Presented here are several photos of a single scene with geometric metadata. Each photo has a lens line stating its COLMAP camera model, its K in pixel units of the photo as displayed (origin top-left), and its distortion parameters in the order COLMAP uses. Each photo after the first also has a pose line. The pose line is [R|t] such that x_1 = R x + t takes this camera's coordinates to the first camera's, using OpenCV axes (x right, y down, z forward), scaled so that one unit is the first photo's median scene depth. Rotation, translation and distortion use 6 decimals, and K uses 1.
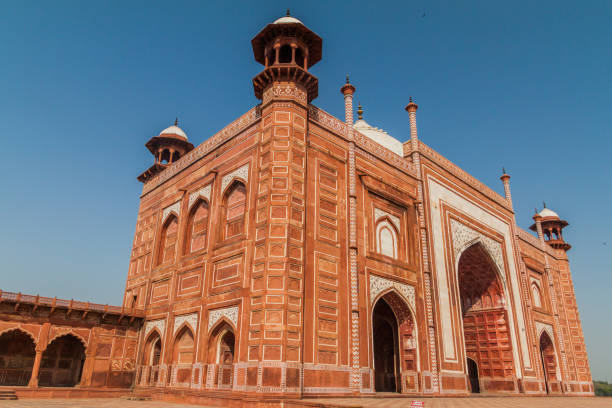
lens RADIAL K [[423.6, 0, 306.6], [0, 423.6, 191.8], [0, 0, 1]] dist [-0.028836, 0.001600]
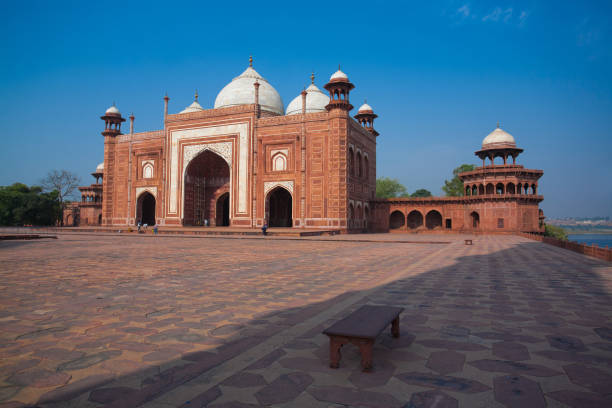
lens RADIAL K [[423.6, 0, 306.6], [0, 423.6, 191.8], [0, 0, 1]] dist [-0.028836, 0.001600]
pose [[0.381066, -0.114875, -0.917384, 2.834553], [0.378128, 0.924833, 0.041261, 0.476834], [0.843687, -0.362612, 0.395860, 0.734279]]
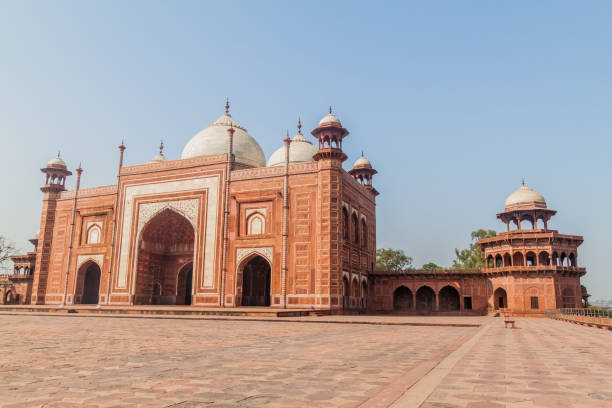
lens RADIAL K [[481.3, 0, 306.0], [0, 481.3, 204.0], [0, 0, 1]] dist [0.003287, -0.006593]
pose [[0.397891, -0.232038, -0.887604, 2.675729], [0.371062, 0.925524, -0.075613, 0.523958], [0.839044, -0.299271, 0.454358, 0.824235]]
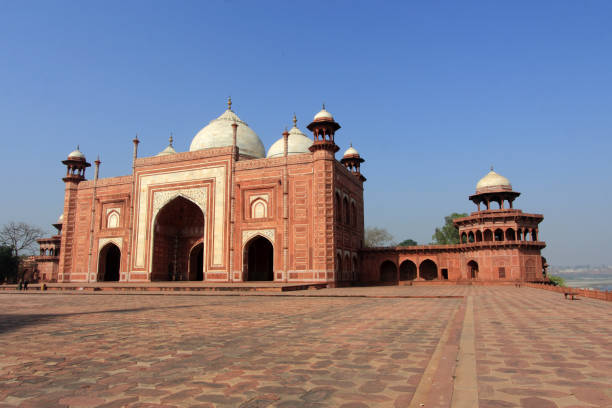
lens RADIAL K [[423.4, 0, 310.6], [0, 423.4, 203.1], [0, 0, 1]] dist [-0.001379, 0.003134]
pose [[0.423959, -0.203979, -0.882412, 2.658509], [0.385885, 0.922129, -0.027759, 0.497357], [0.819360, -0.328741, 0.469657, 0.807178]]
